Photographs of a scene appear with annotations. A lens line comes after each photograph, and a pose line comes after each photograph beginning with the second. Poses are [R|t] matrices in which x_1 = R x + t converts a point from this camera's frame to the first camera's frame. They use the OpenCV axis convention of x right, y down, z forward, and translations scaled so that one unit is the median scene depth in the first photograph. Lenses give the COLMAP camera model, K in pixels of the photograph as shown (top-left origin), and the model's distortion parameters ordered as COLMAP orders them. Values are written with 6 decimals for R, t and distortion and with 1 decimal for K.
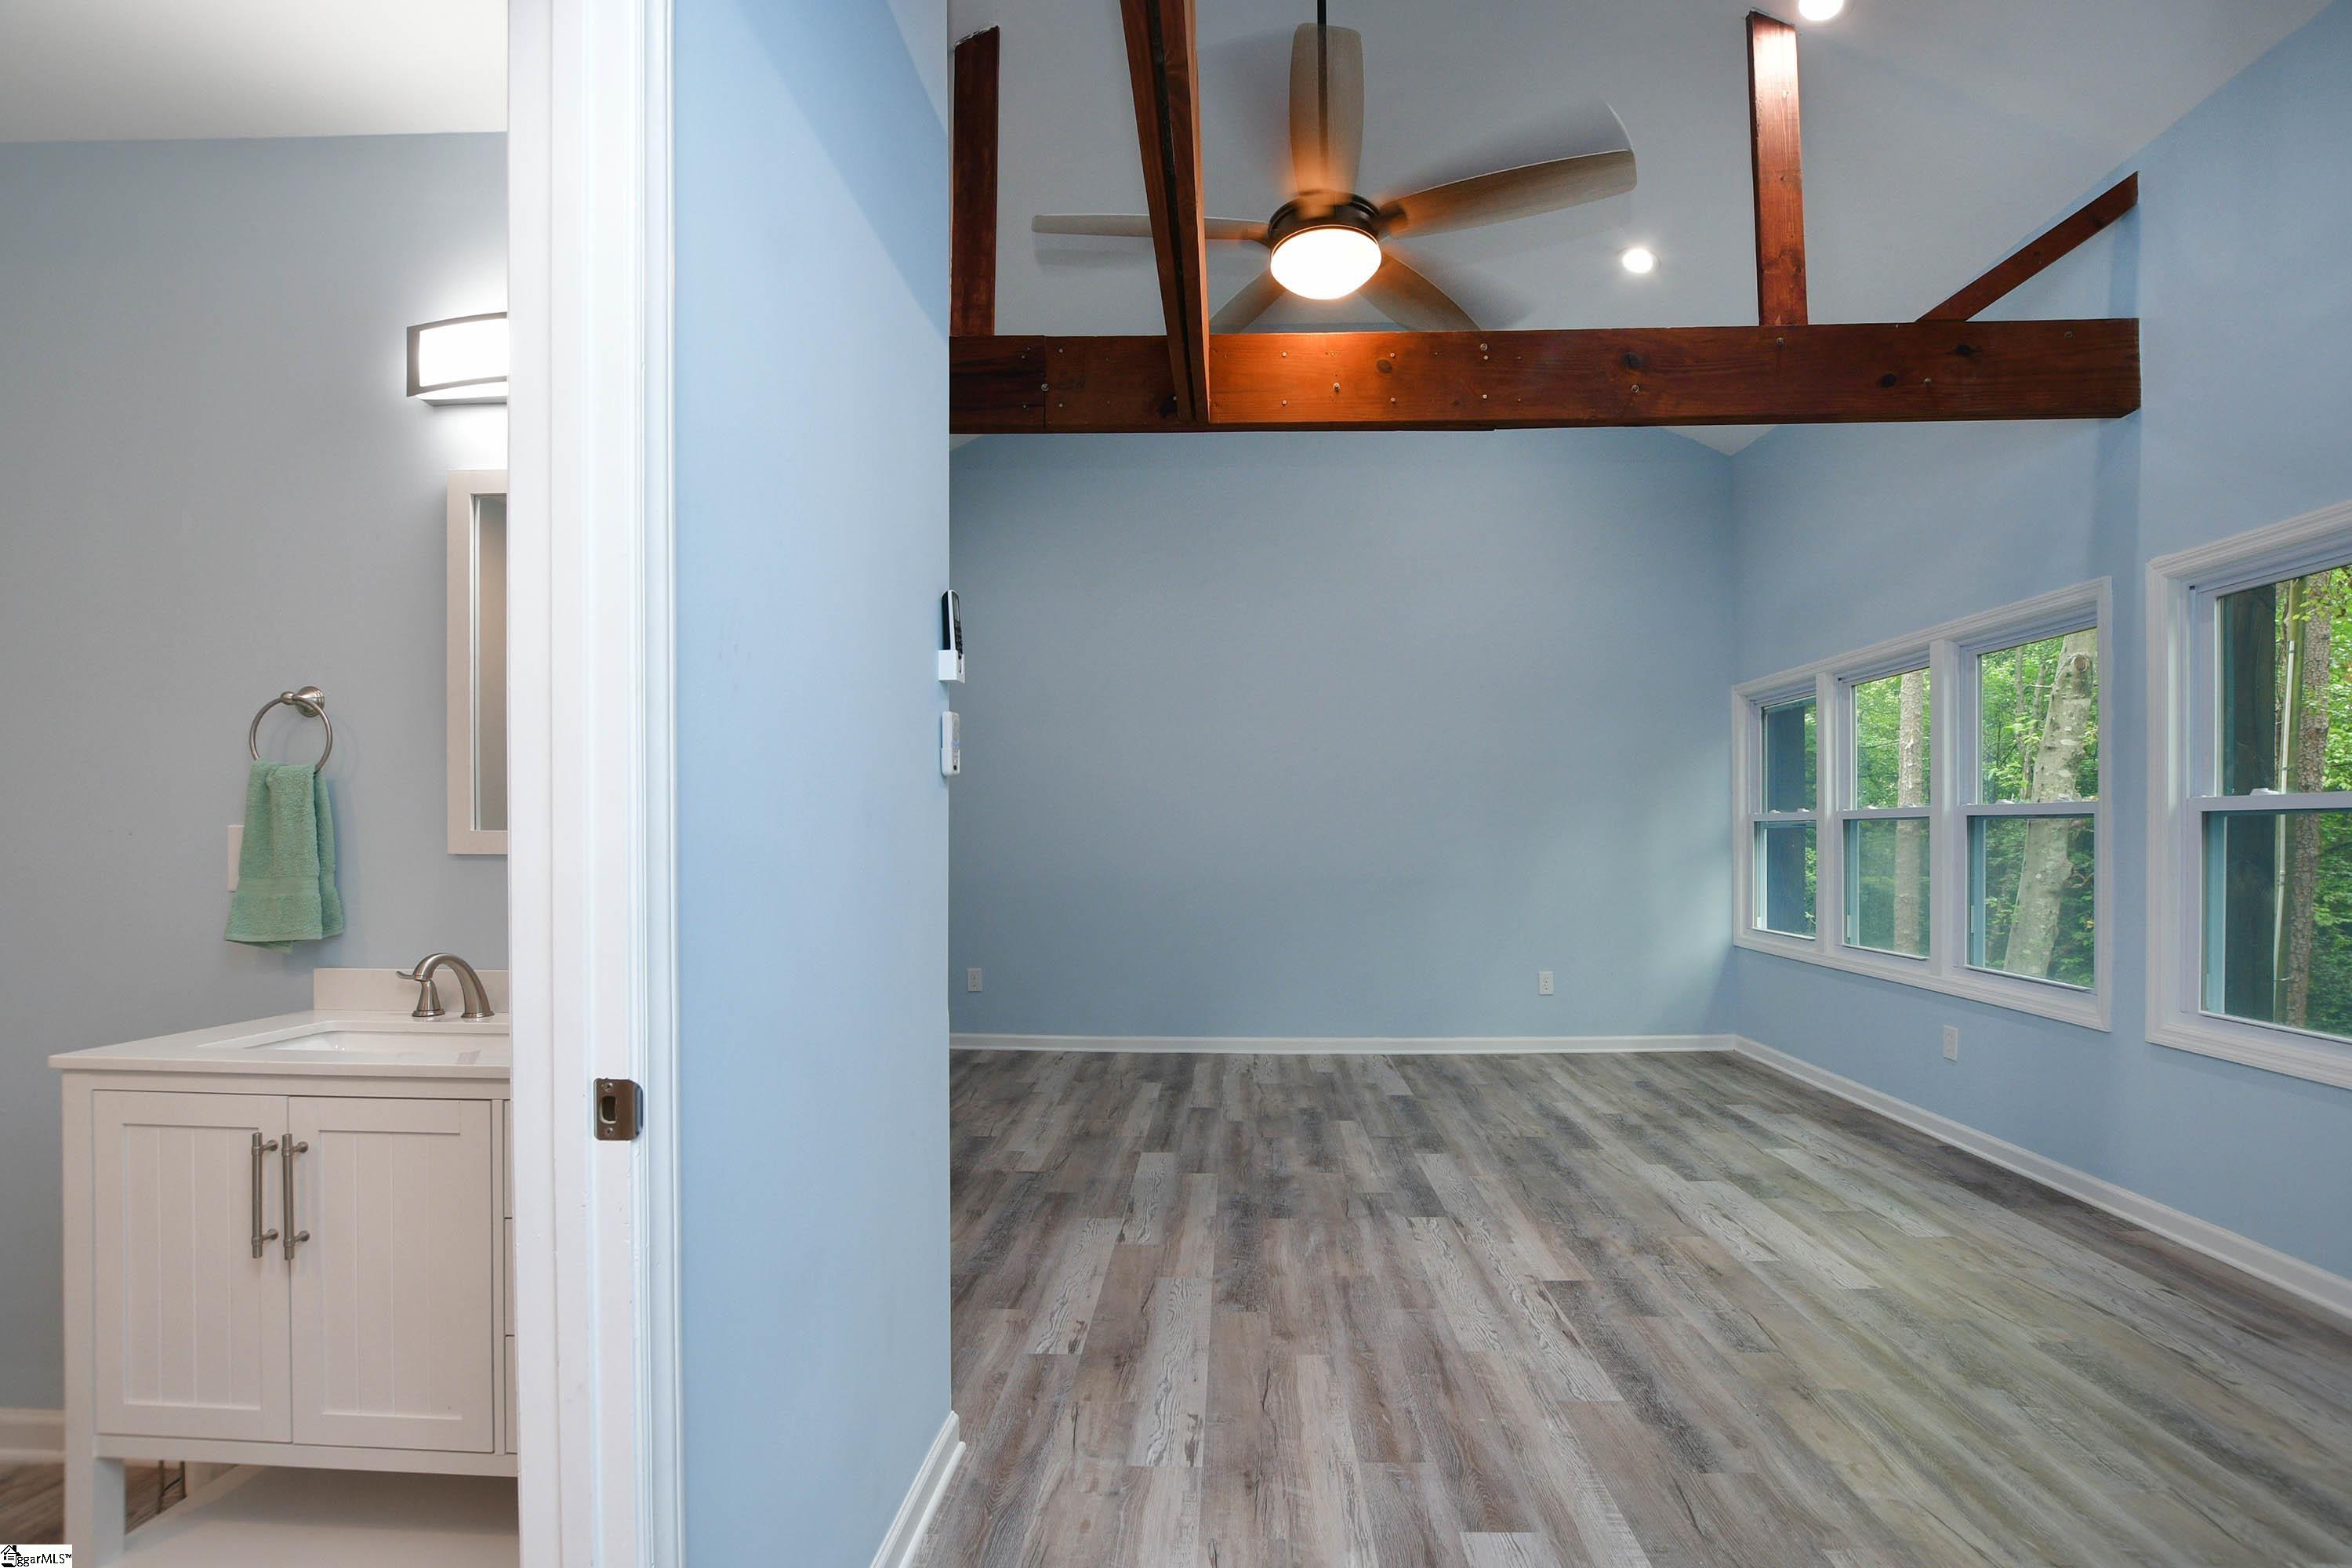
lens RADIAL K [[1048.6, 0, 1190.8], [0, 1048.6, 840.9], [0, 0, 1]] dist [-0.024109, 0.000642]
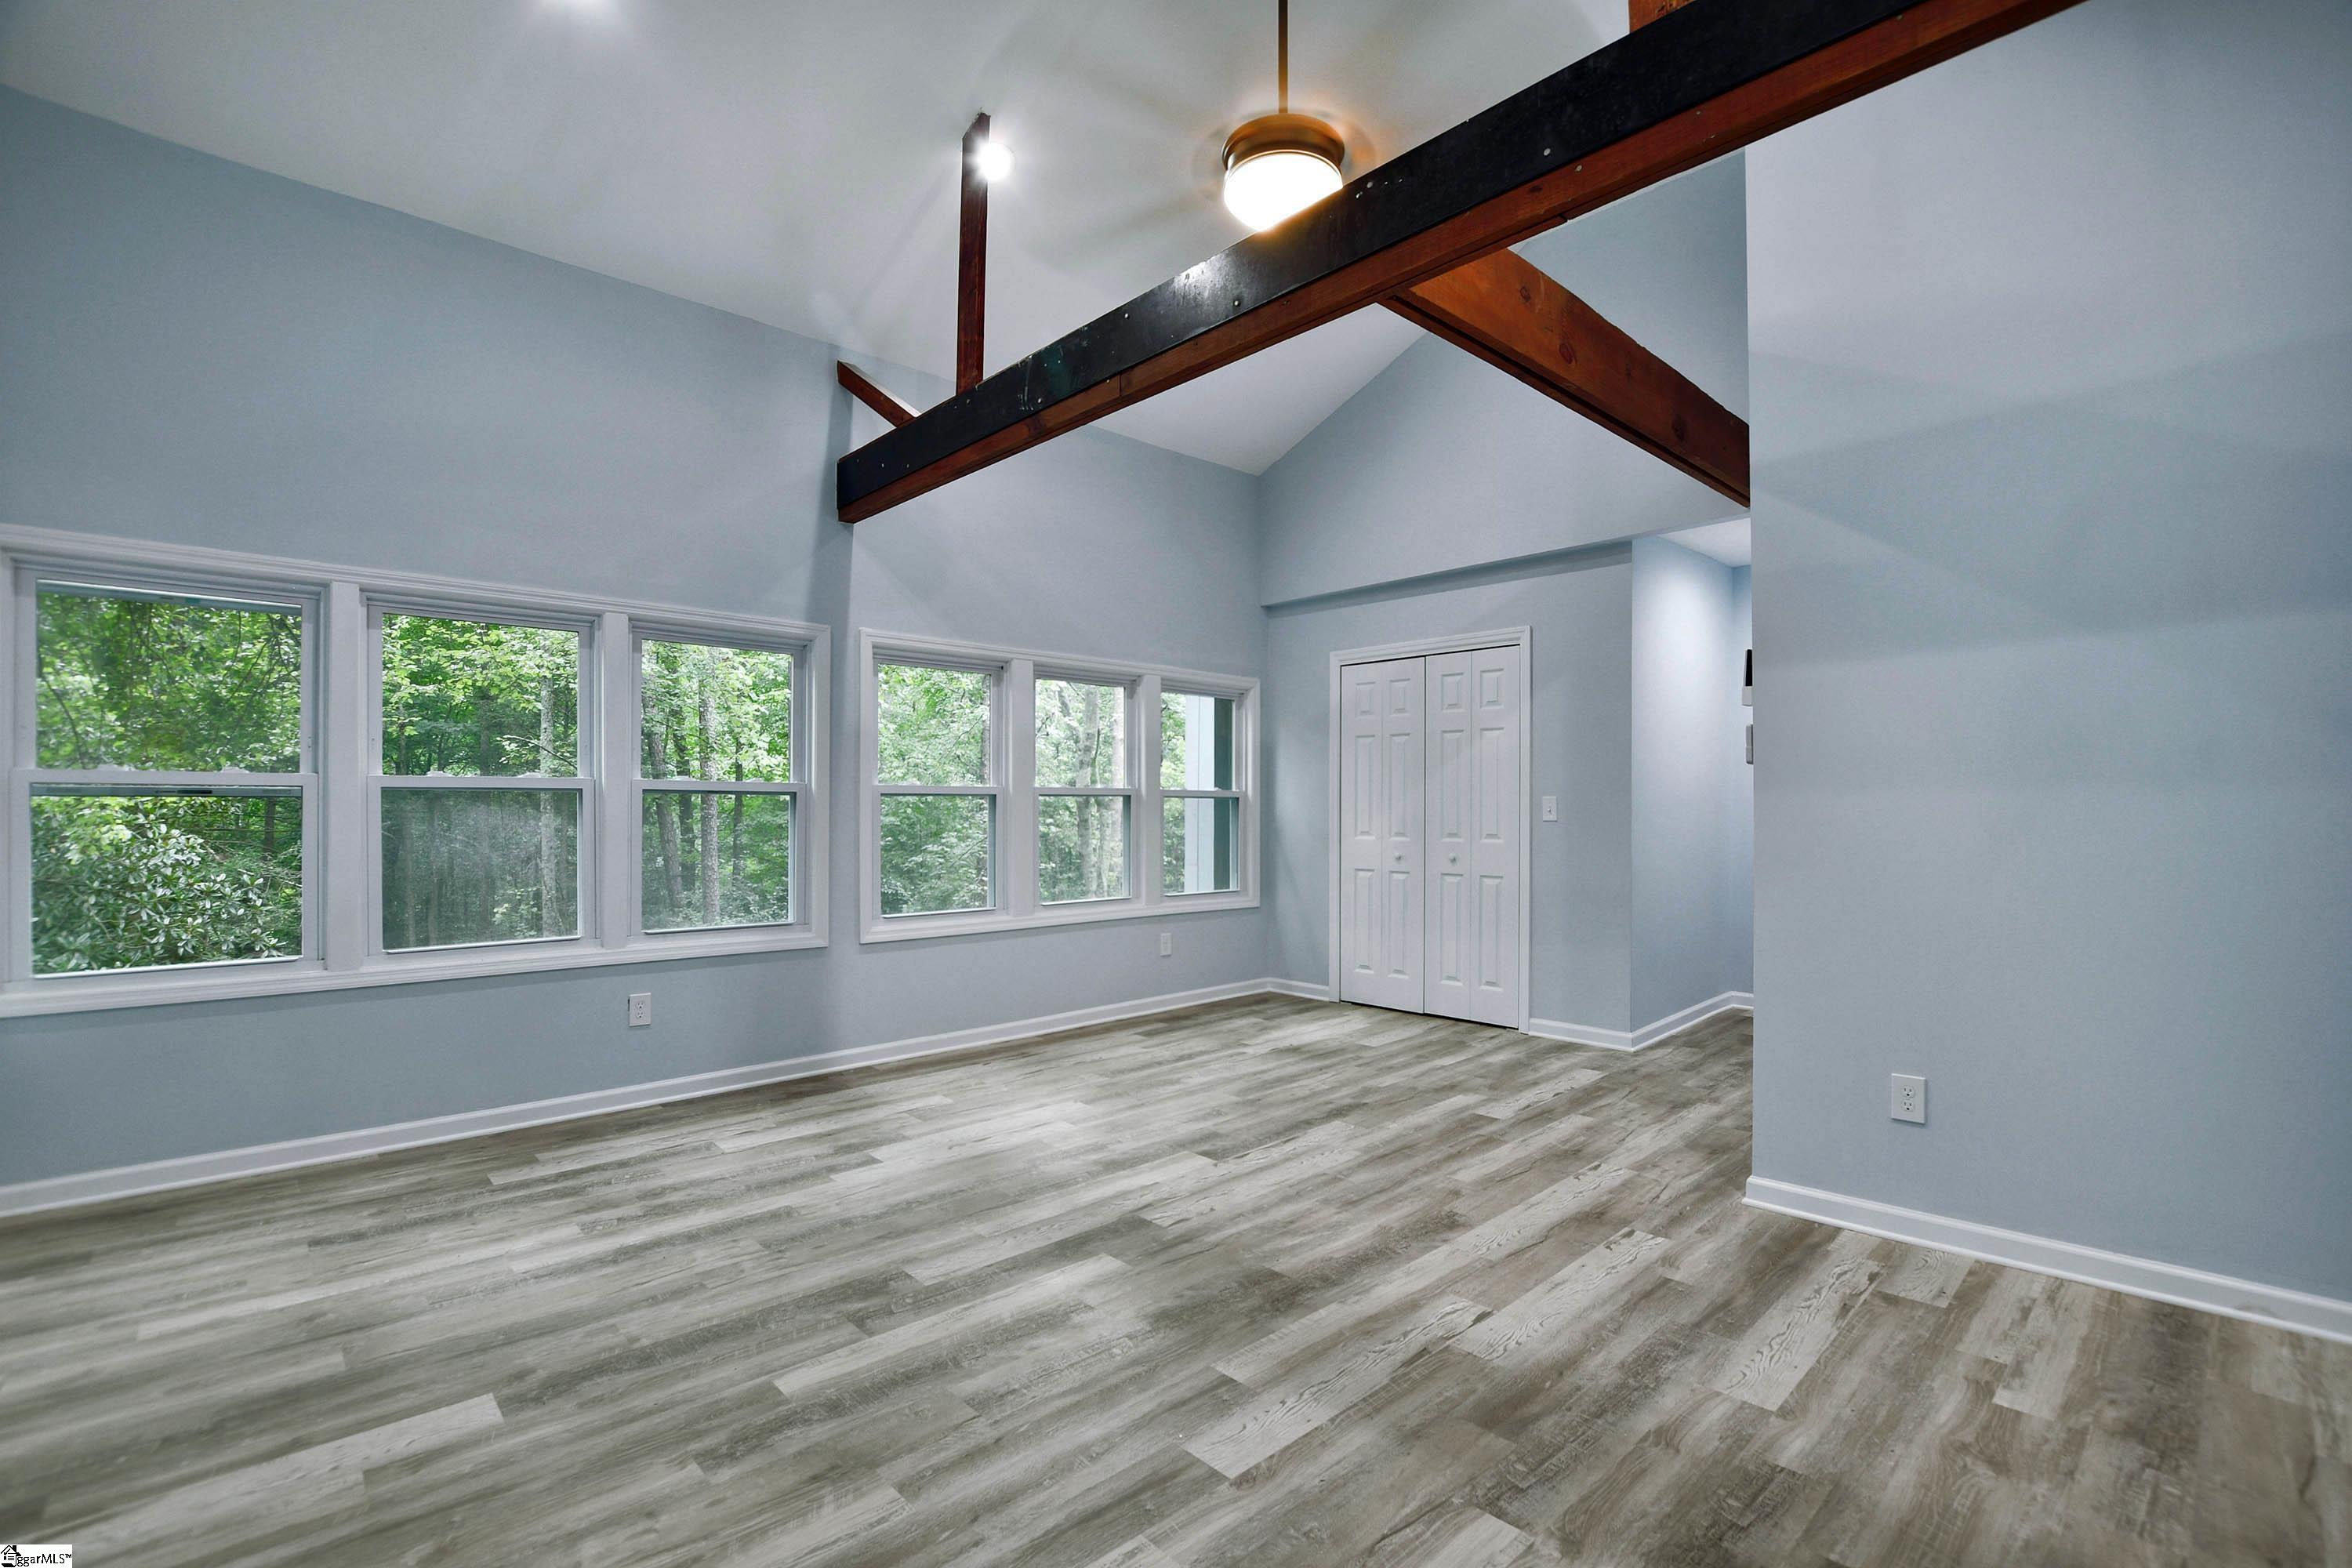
lens RADIAL K [[1048.6, 0, 1190.8], [0, 1048.6, 840.9], [0, 0, 1]] dist [-0.024109, 0.000642]
pose [[-0.721034, -0.014539, 0.692747, -0.317851], [0.005664, 0.999623, 0.026874, 0.007402], [-0.692877, 0.023301, -0.720679, 1.233092]]
